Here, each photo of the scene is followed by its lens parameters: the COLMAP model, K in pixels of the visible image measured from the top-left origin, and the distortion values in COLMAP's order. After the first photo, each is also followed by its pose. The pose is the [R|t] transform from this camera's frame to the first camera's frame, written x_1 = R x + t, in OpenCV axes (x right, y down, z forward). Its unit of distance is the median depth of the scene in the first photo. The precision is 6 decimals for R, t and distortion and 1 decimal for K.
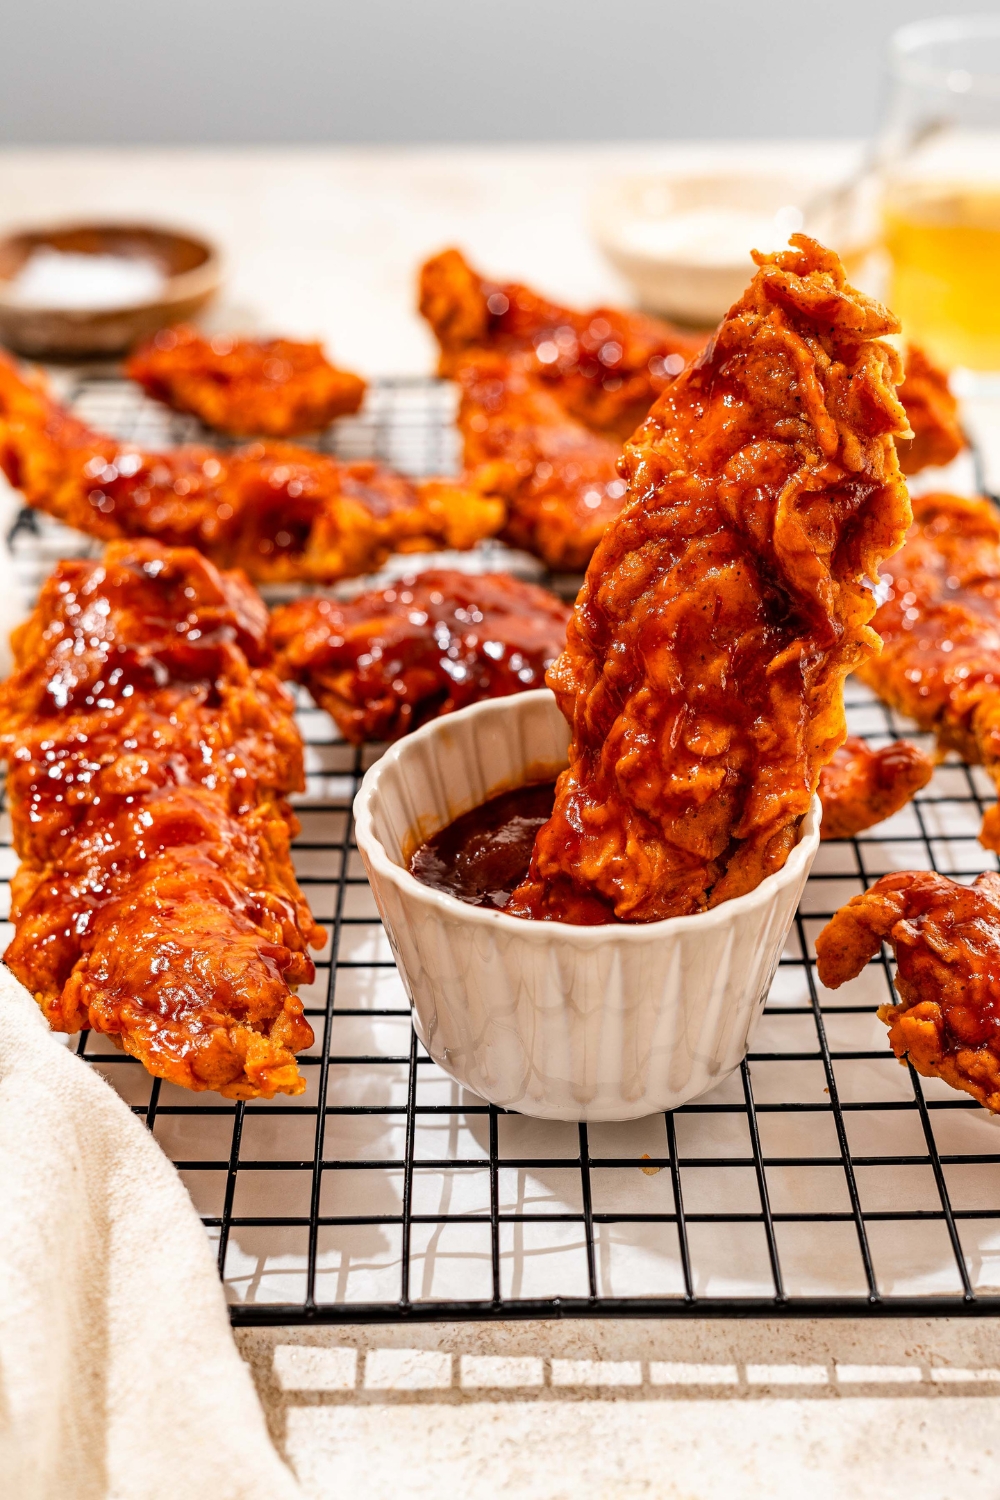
lens RADIAL K [[2394.3, 0, 500.0], [0, 2394.3, 750.0], [0, 0, 1]] dist [-0.021069, -0.017017]
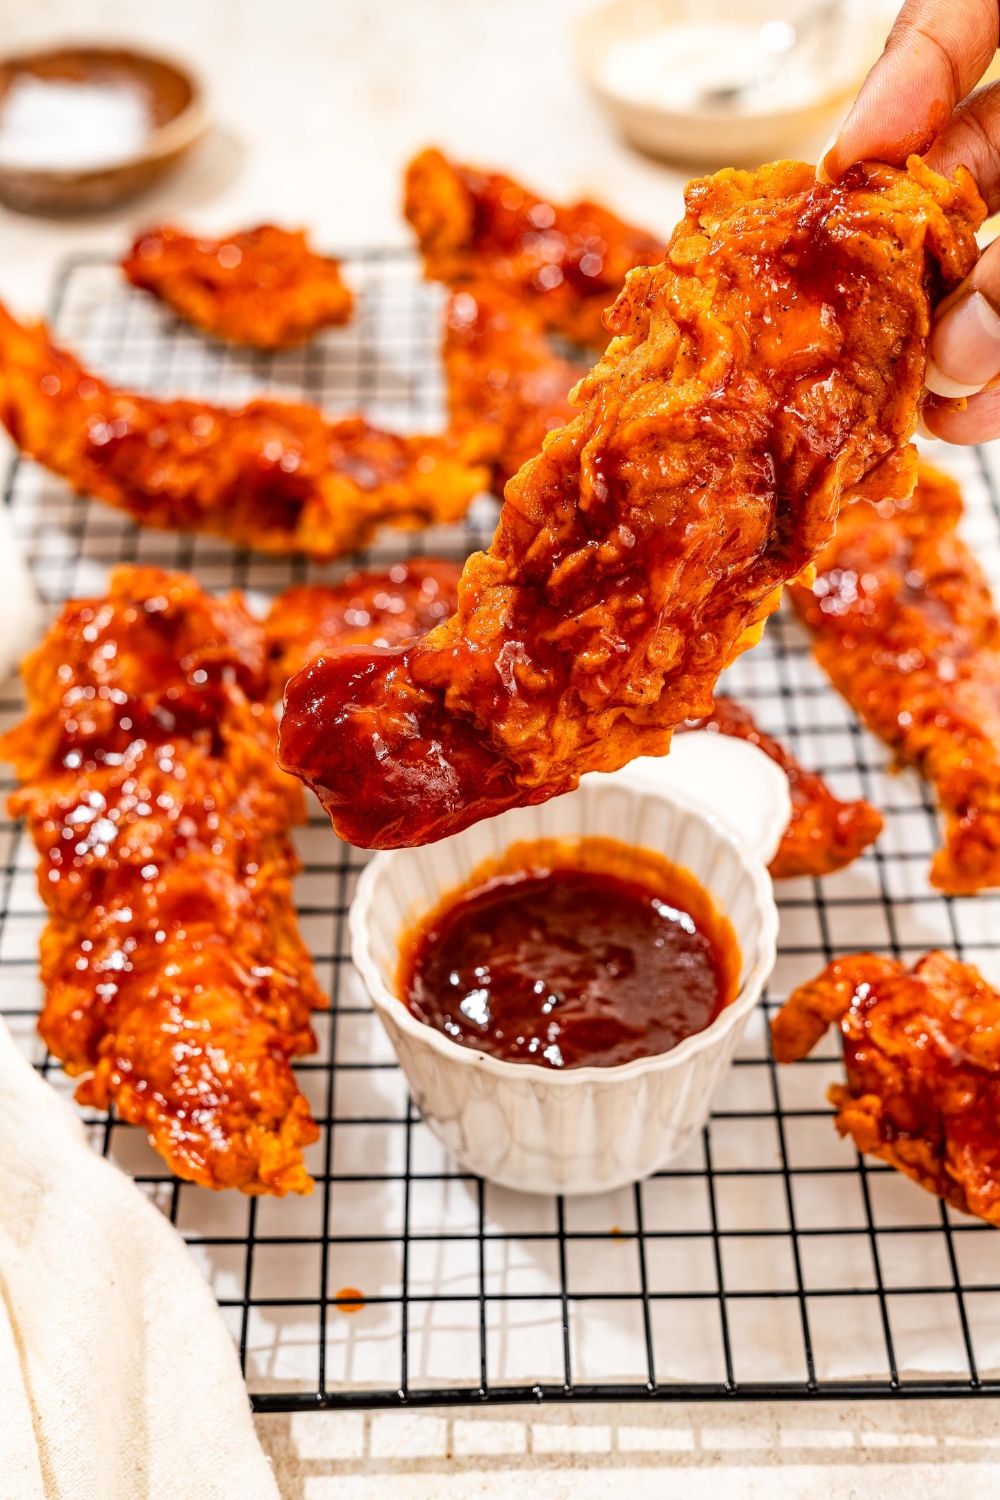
lens RADIAL K [[2394.3, 0, 500.0], [0, 2394.3, 750.0], [0, 0, 1]] dist [-0.021069, -0.017017]
pose [[0.999966, -0.008275, -0.000503, 0.009119], [0.008206, 0.979437, 0.201583, -0.296124], [-0.001175, -0.201580, 0.979471, -0.062234]]
